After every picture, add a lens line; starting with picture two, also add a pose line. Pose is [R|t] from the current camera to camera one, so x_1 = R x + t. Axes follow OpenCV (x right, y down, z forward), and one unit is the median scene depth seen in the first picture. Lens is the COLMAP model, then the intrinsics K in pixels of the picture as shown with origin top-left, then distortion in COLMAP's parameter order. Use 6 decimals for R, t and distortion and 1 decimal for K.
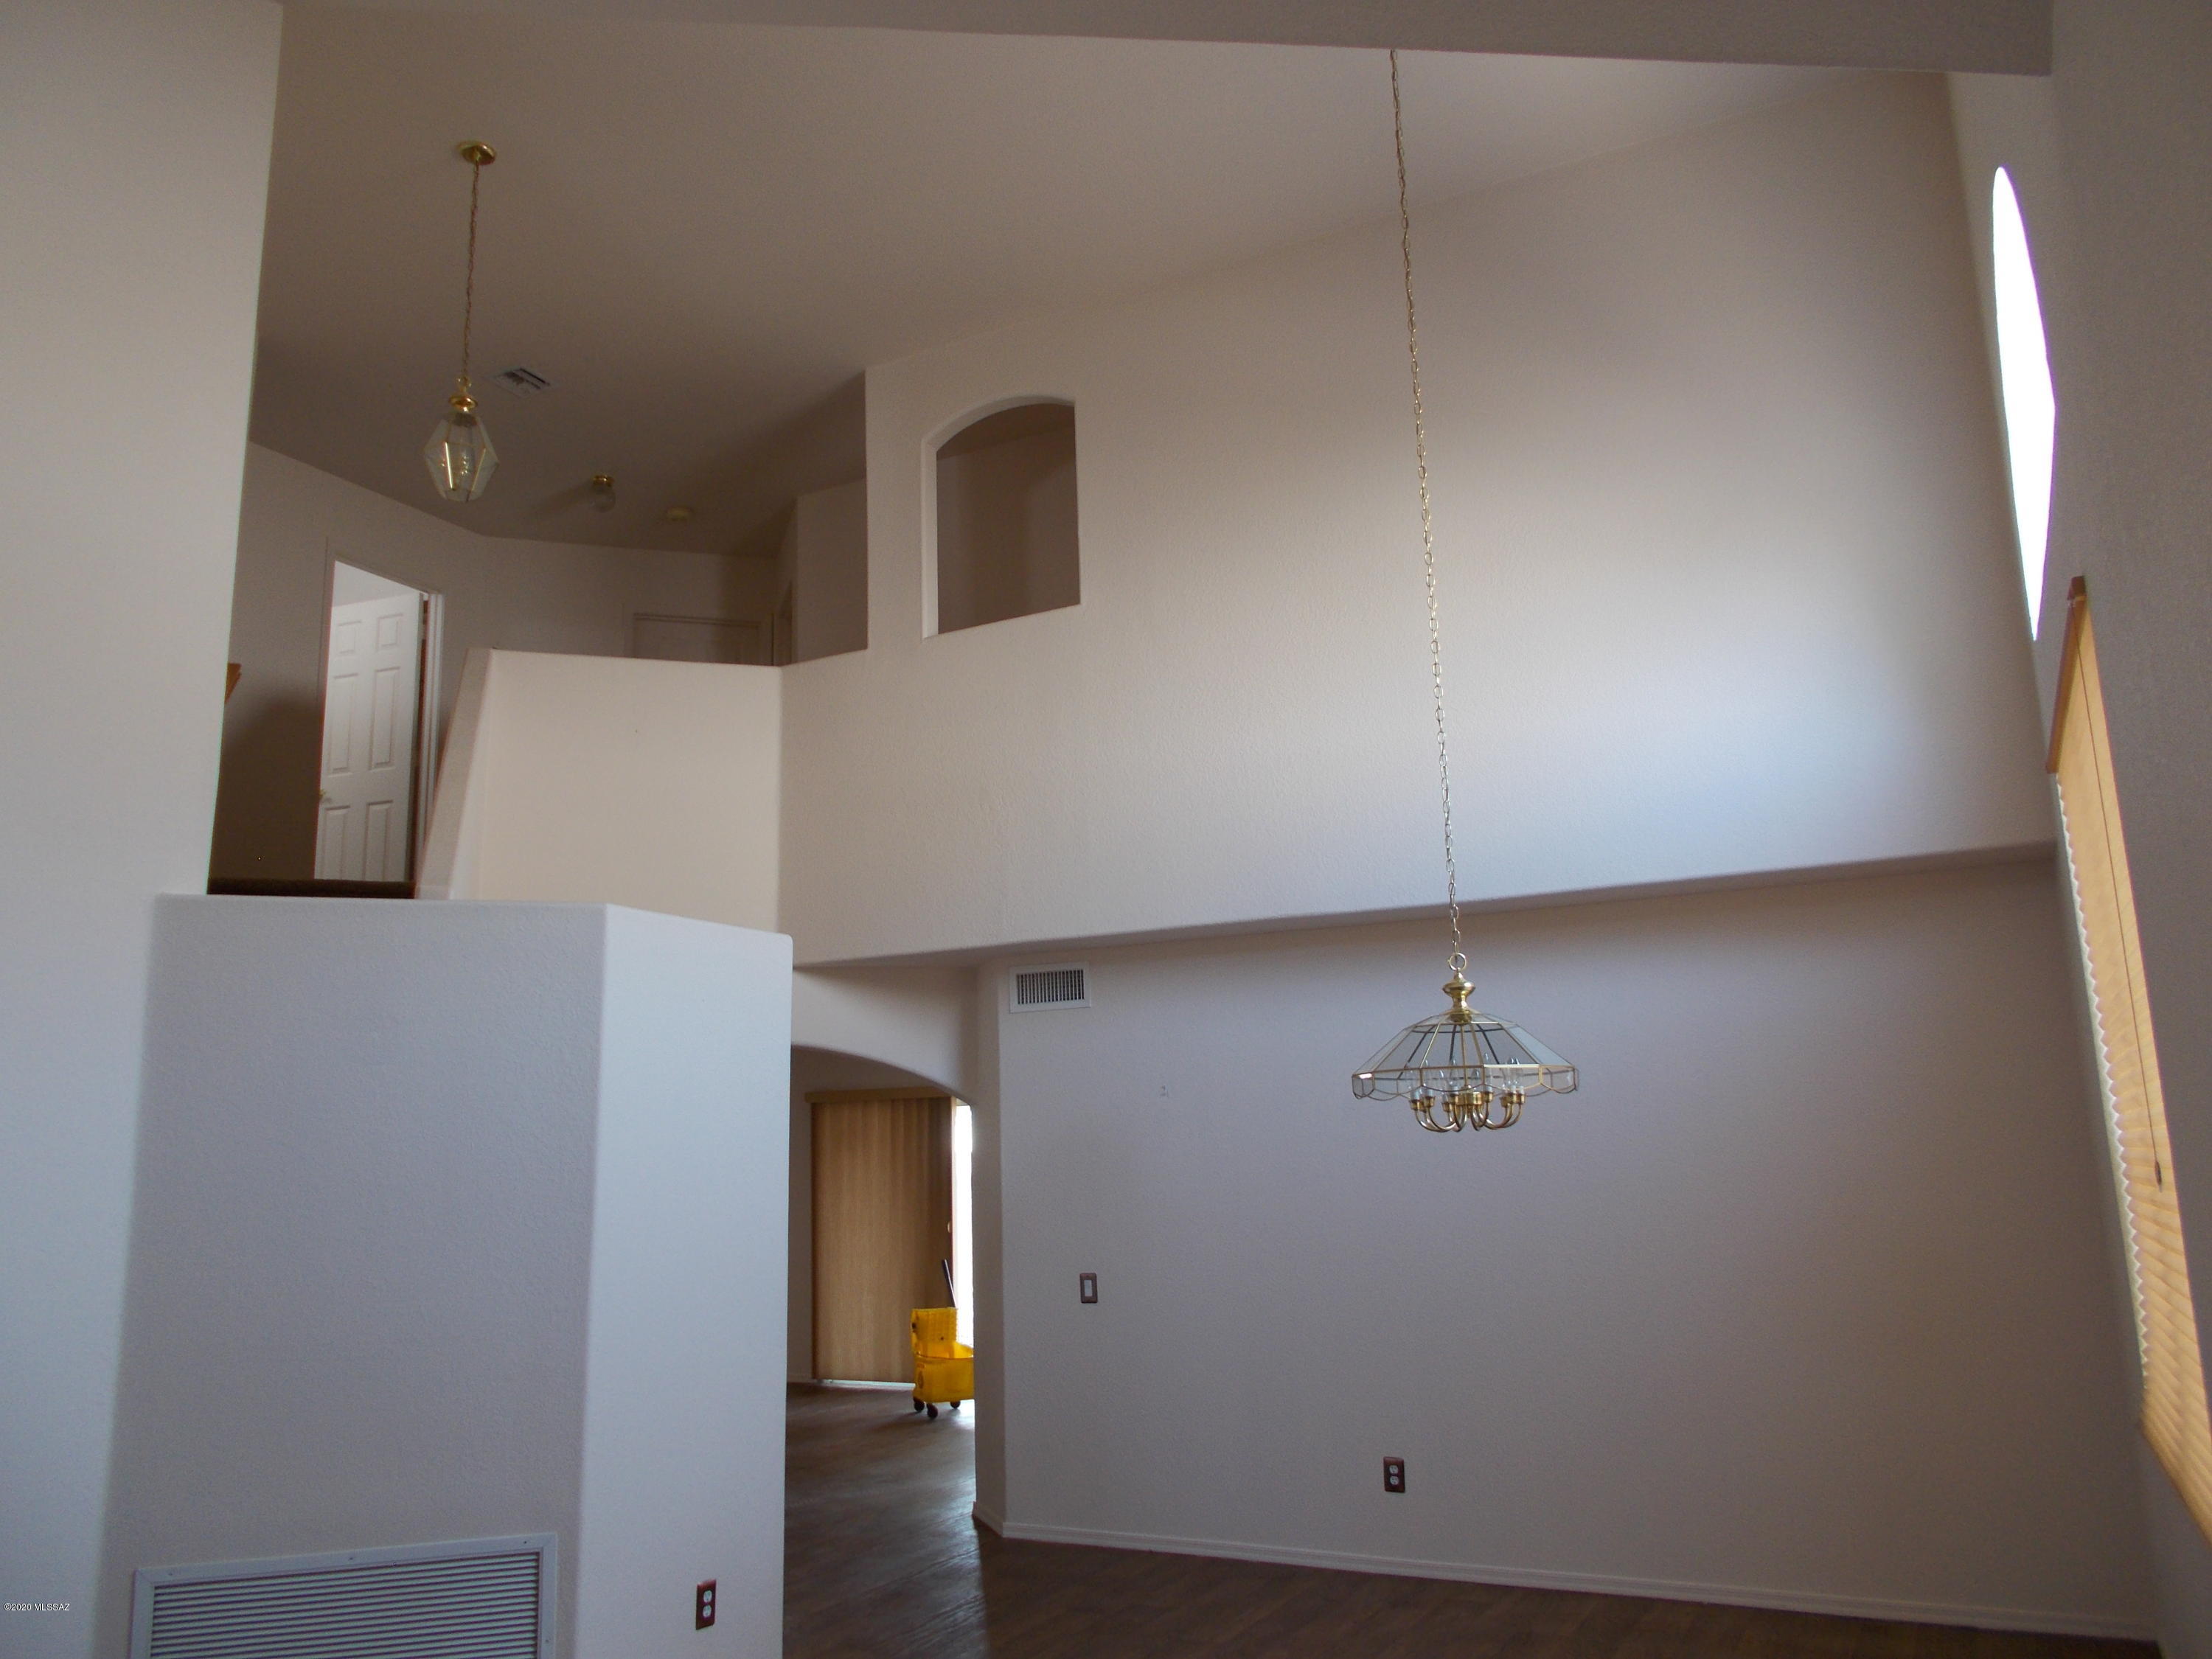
lens RADIAL K [[1685.2, 0, 1094.2], [0, 1685.2, 821.9], [0, 0, 1]] dist [-0.005591, 0.002668]
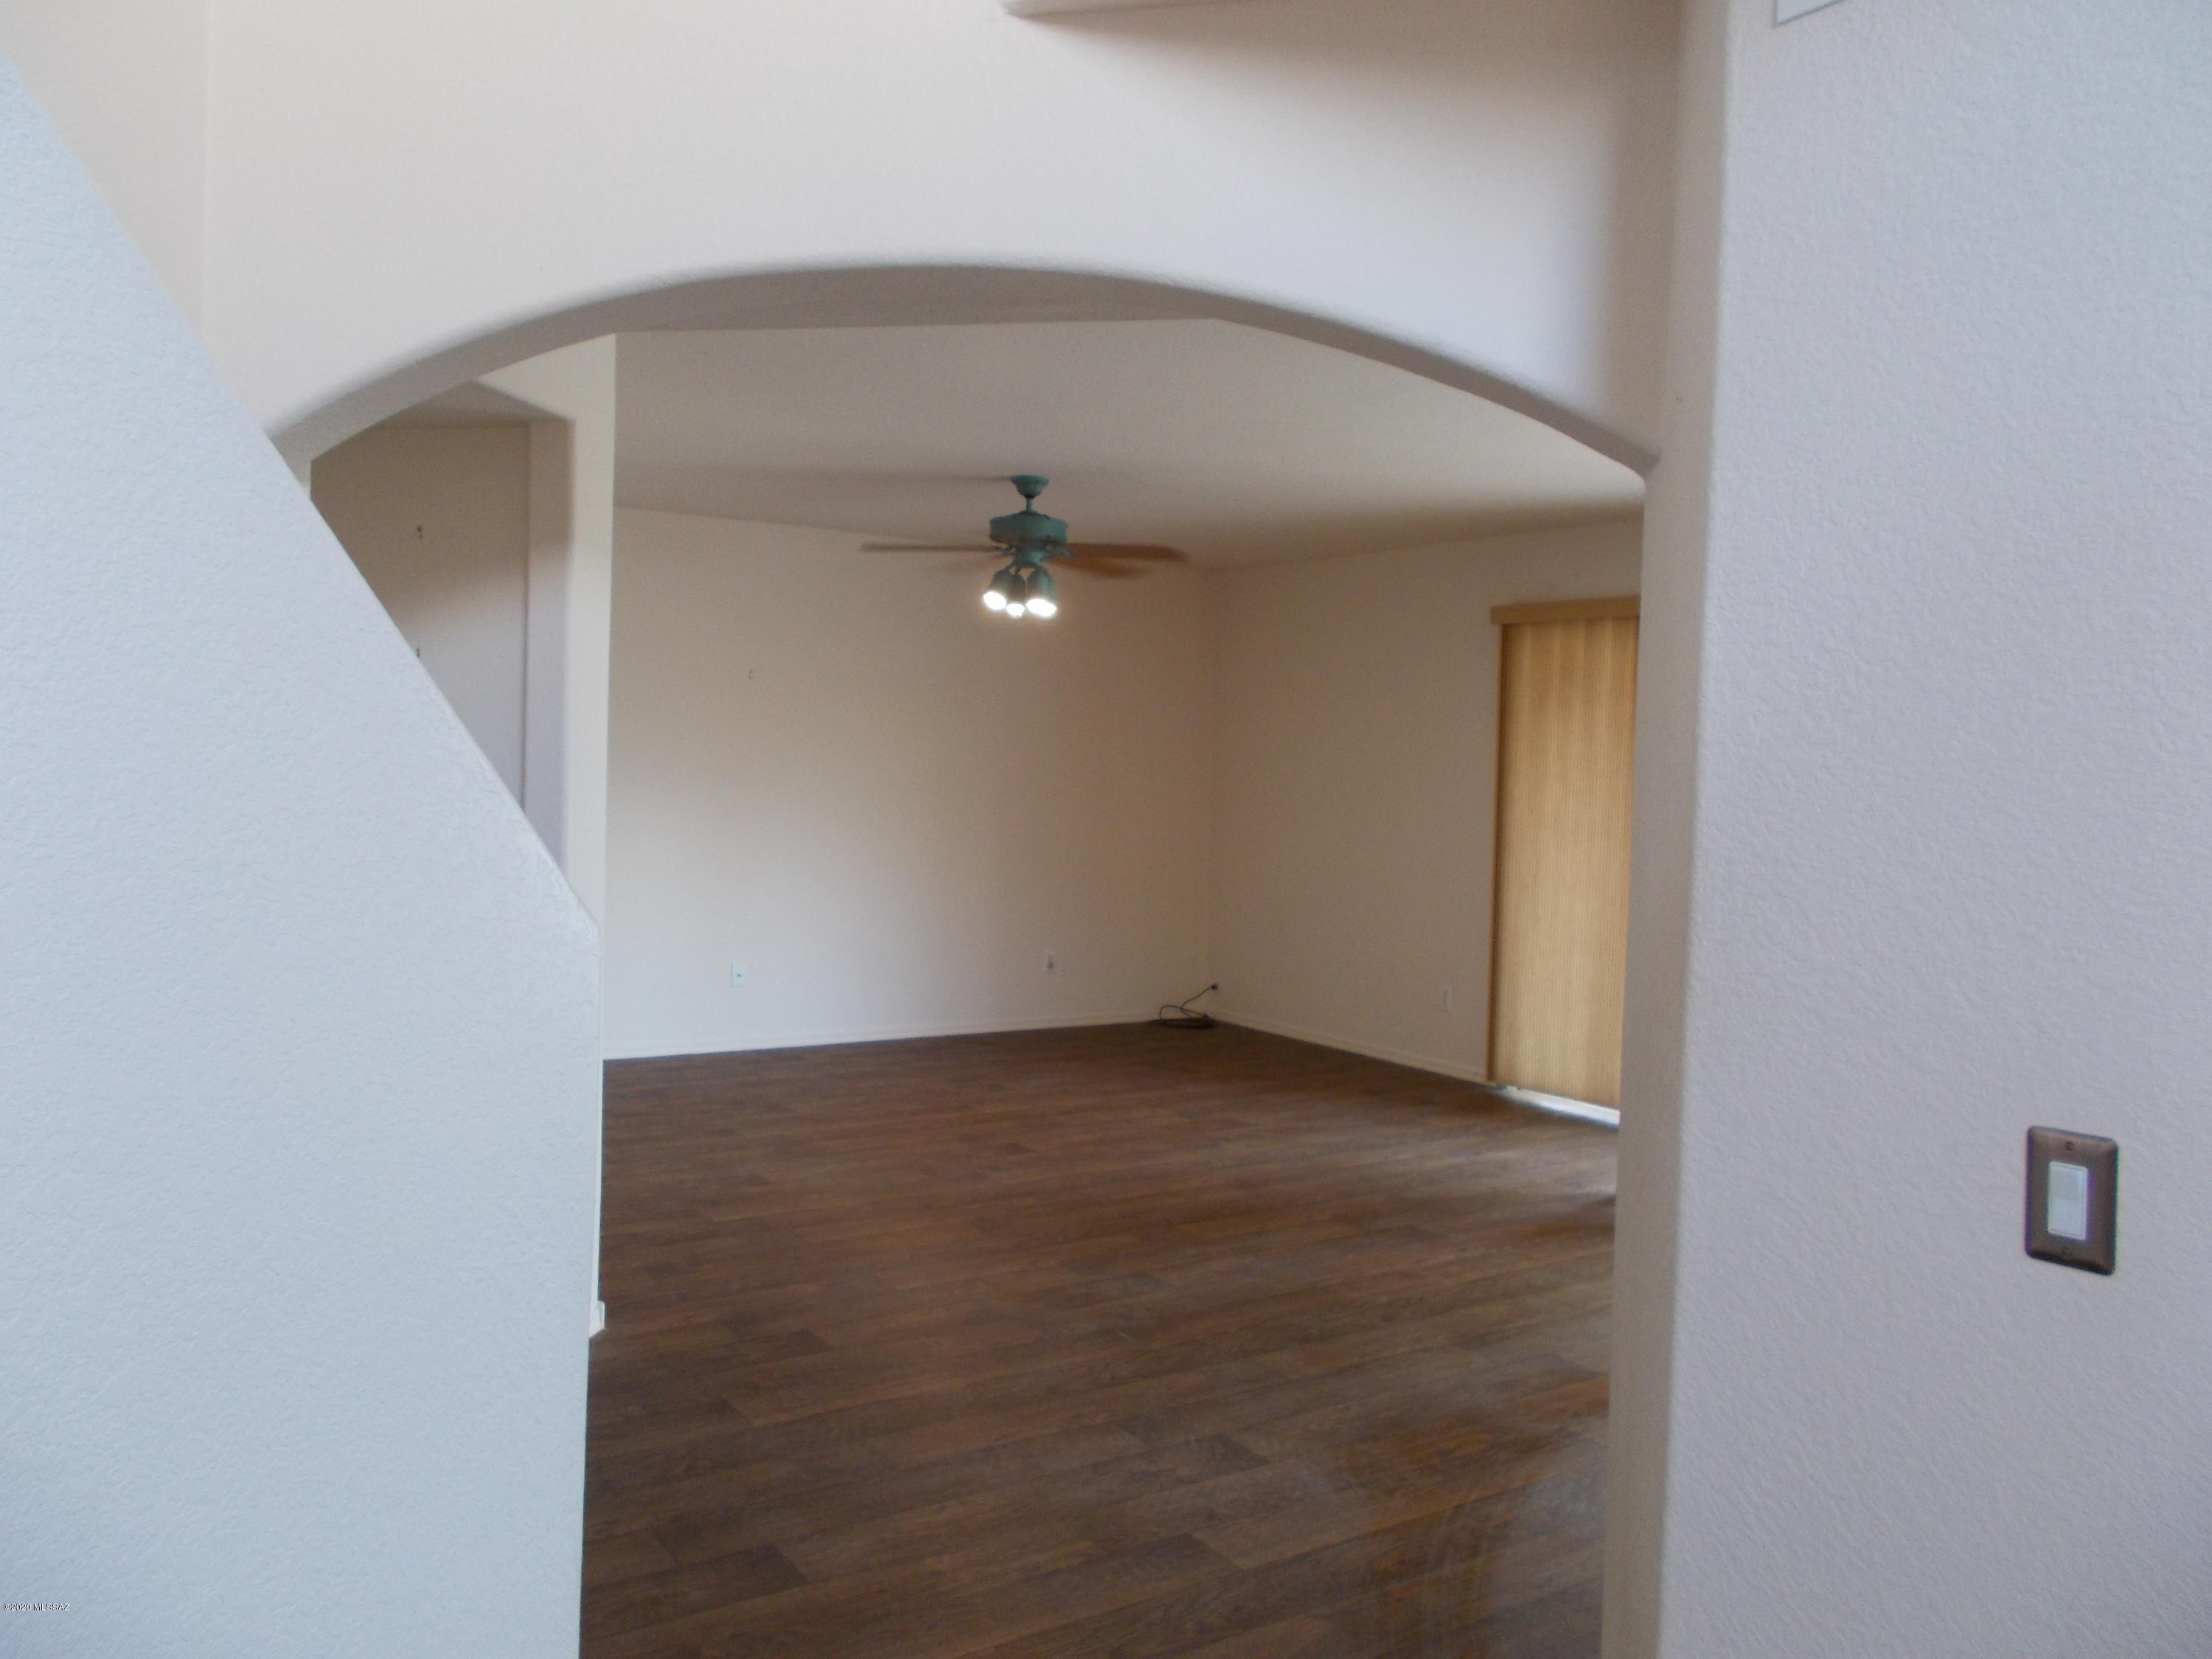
lens RADIAL K [[1685.2, 0, 1109.4], [0, 1685.2, 820.2], [0, 0, 1]] dist [-0.005591, 0.002668]
pose [[0.877089, 0.072139, -0.474880, -0.007094], [0.039767, 0.974358, 0.221463, 0.102566], [0.478679, -0.213127, 0.851730, 0.444519]]
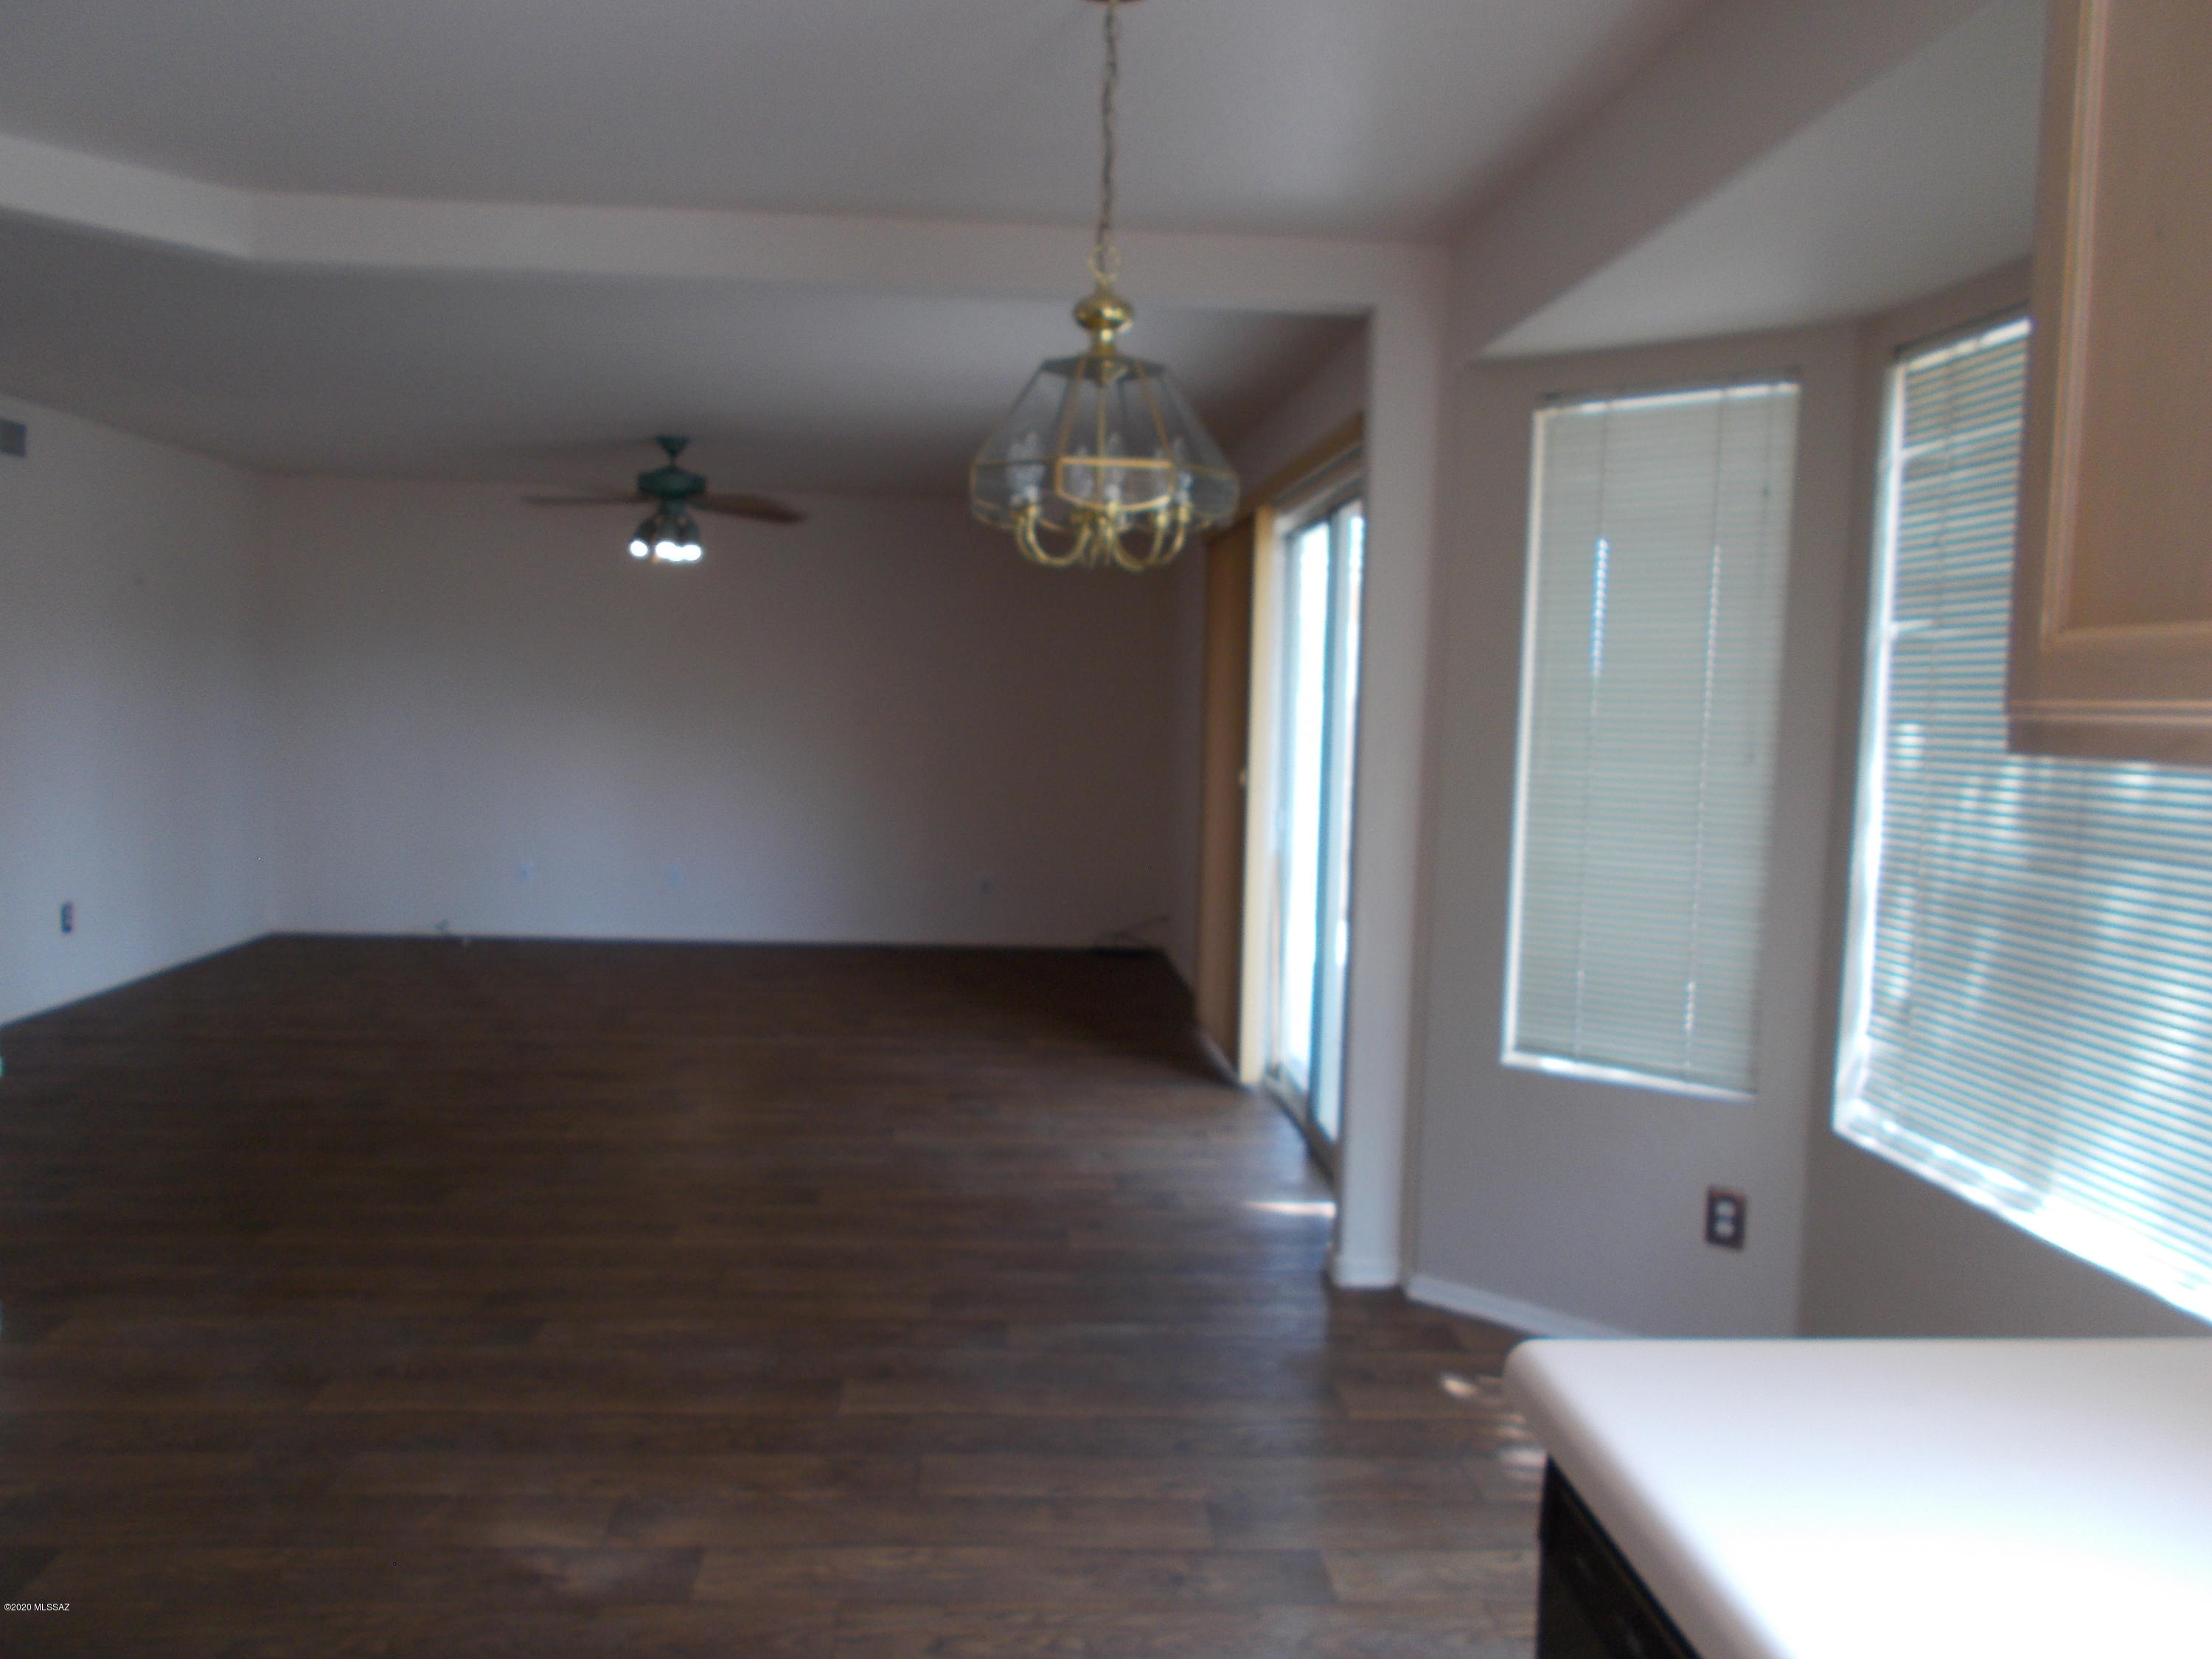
lens RADIAL K [[1685.2, 0, 1072.4], [0, 1685.2, 829.8], [0, 0, 1]] dist [-0.005591, 0.002668]
pose [[0.515667, 0.110743, -0.849602, 0.299066], [0.126855, 0.970814, 0.203537, 0.144018], [0.847346, -0.212734, 0.486569, 0.693301]]
